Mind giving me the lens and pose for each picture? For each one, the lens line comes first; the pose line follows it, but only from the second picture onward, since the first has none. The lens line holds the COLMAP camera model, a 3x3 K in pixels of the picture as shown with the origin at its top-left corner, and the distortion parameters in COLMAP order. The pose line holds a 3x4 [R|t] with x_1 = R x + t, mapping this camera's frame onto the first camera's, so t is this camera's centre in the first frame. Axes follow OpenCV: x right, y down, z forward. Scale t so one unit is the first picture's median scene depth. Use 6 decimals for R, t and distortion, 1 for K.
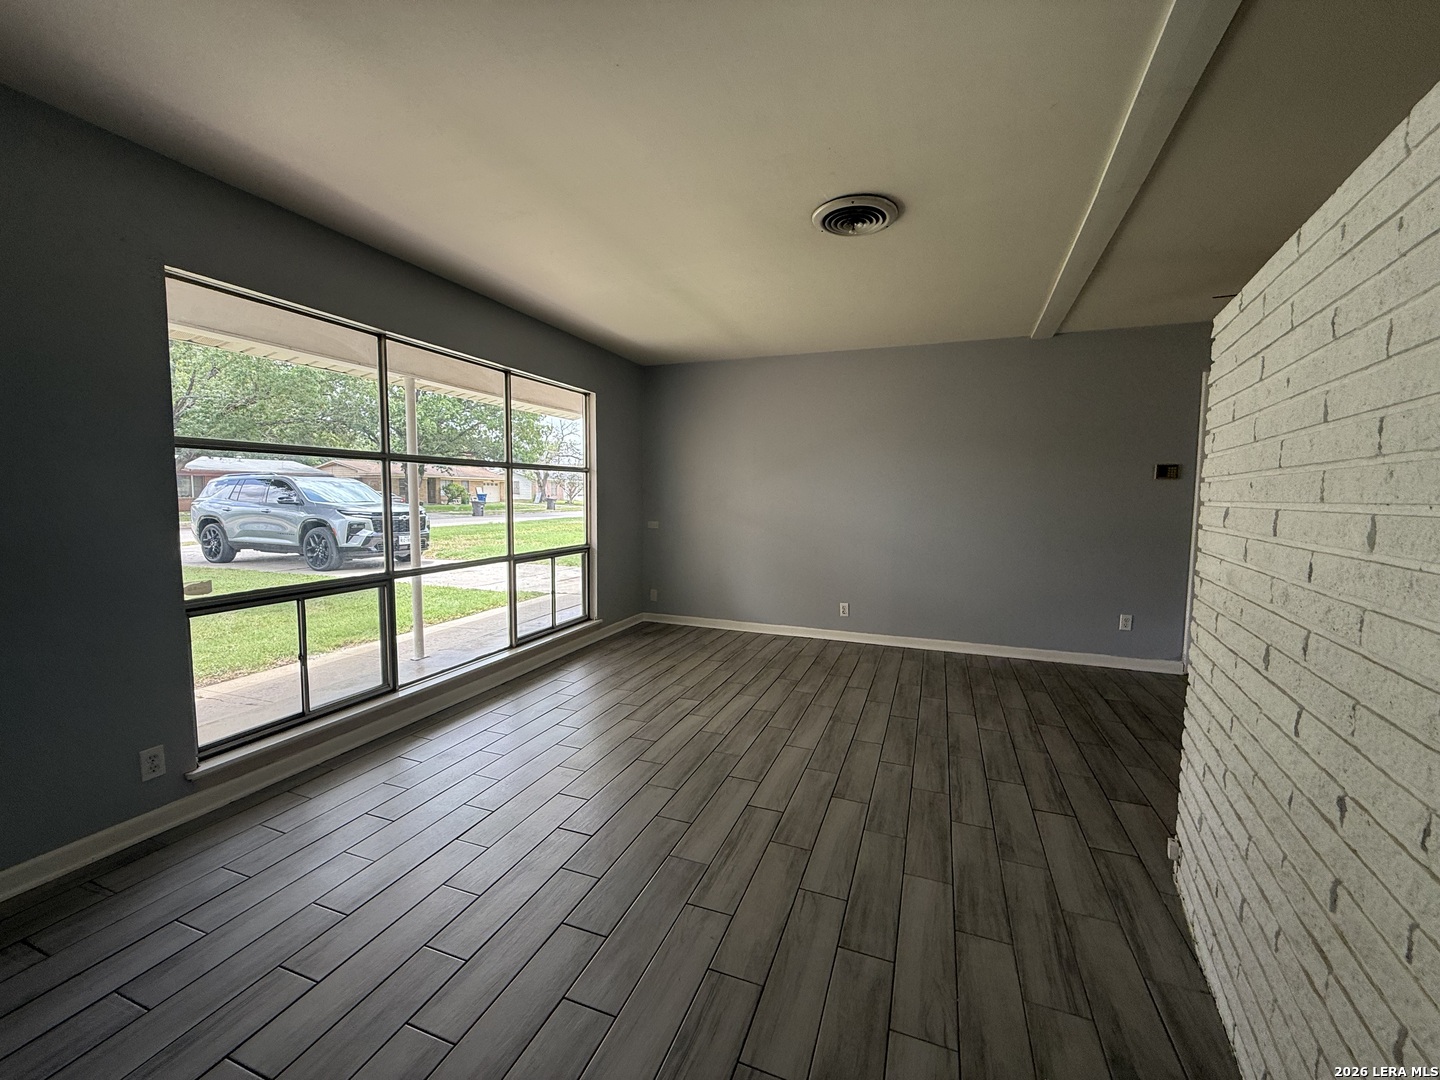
lens RADIAL K [[574.0, 0, 715.7], [0, 574.0, 539.2], [0, 0, 1]] dist [0.000095, -0.000270]
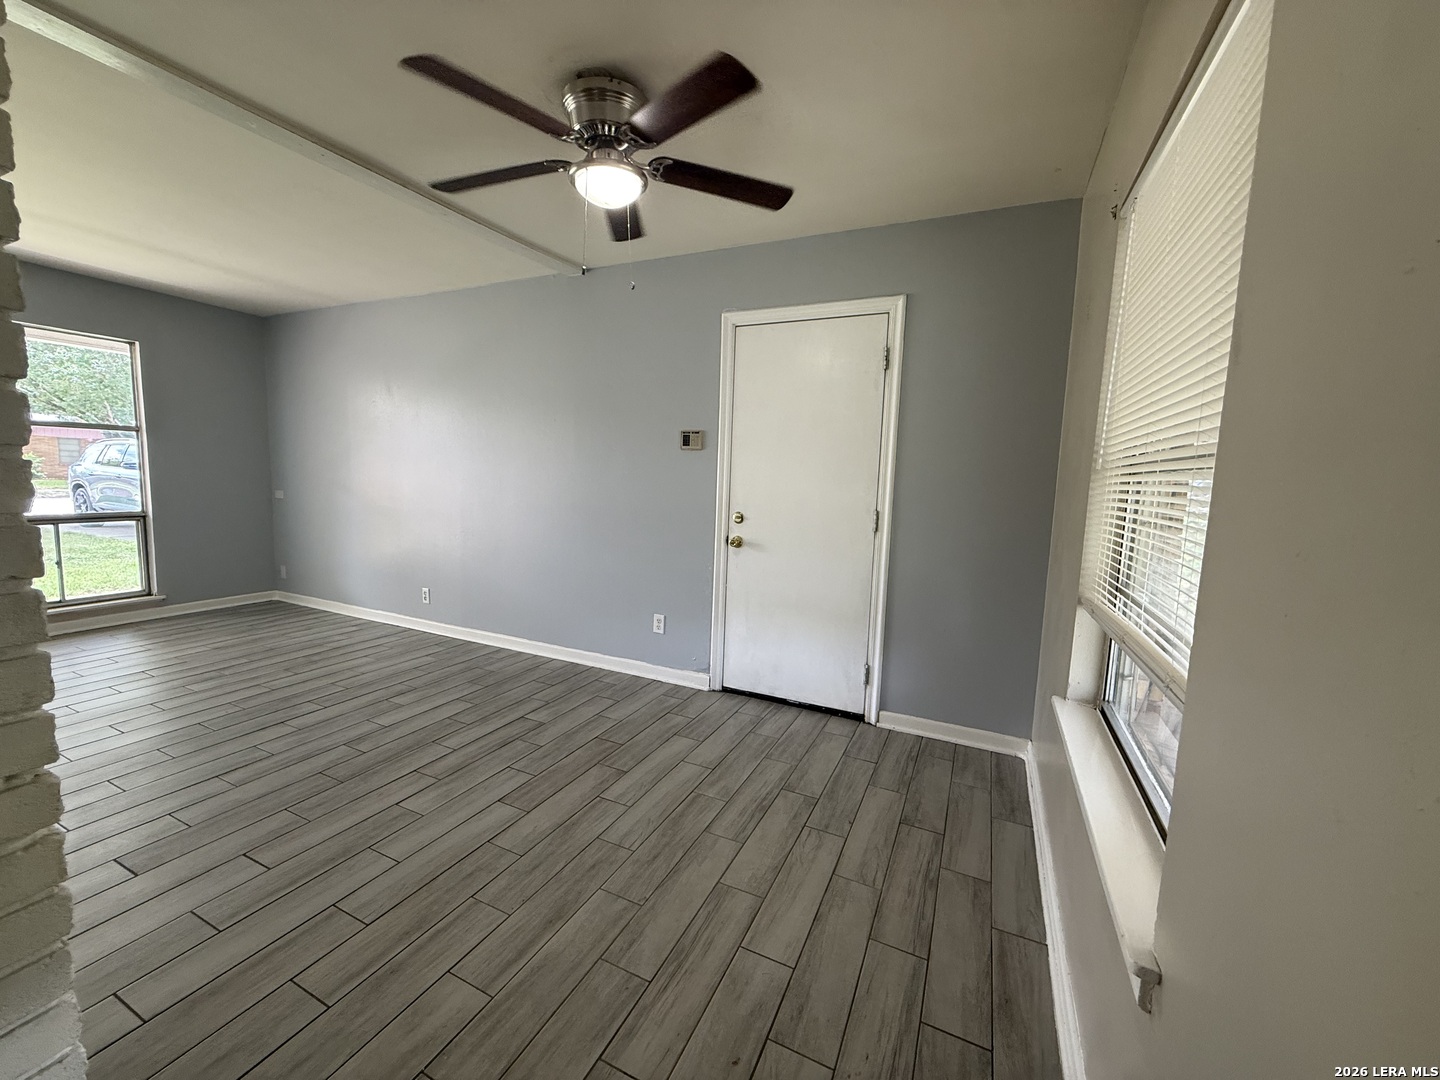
lens RADIAL K [[574.0, 0, 715.7], [0, 574.0, 539.2], [0, 0, 1]] dist [0.000095, -0.000270]
pose [[0.996715, 0.033028, -0.073944, 0.968882], [-0.031001, 0.999116, 0.028385, -0.002500], [0.074816, -0.026000, 0.996858, 0.214241]]
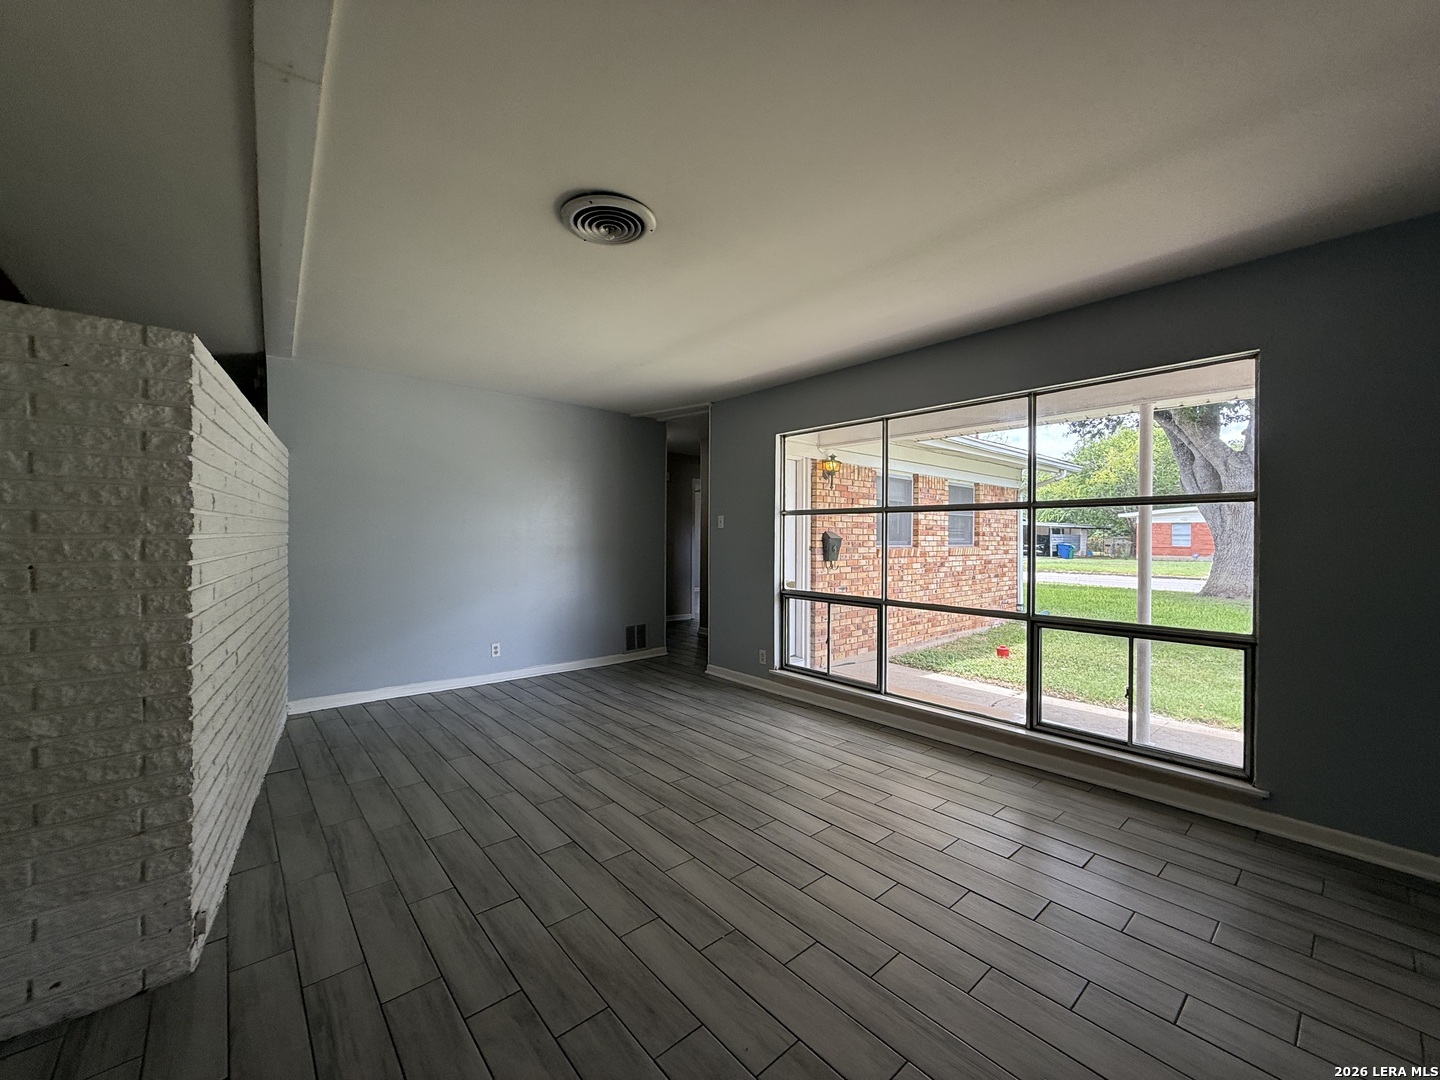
lens RADIAL K [[574.0, 0, 715.7], [0, 574.0, 539.2], [0, 0, 1]] dist [0.000095, -0.000270]
pose [[-0.469884, -0.006194, -0.882706, 0.616245], [-0.081644, 0.995994, 0.036472, -0.076742], [0.878944, 0.089205, -0.468508, 1.048605]]
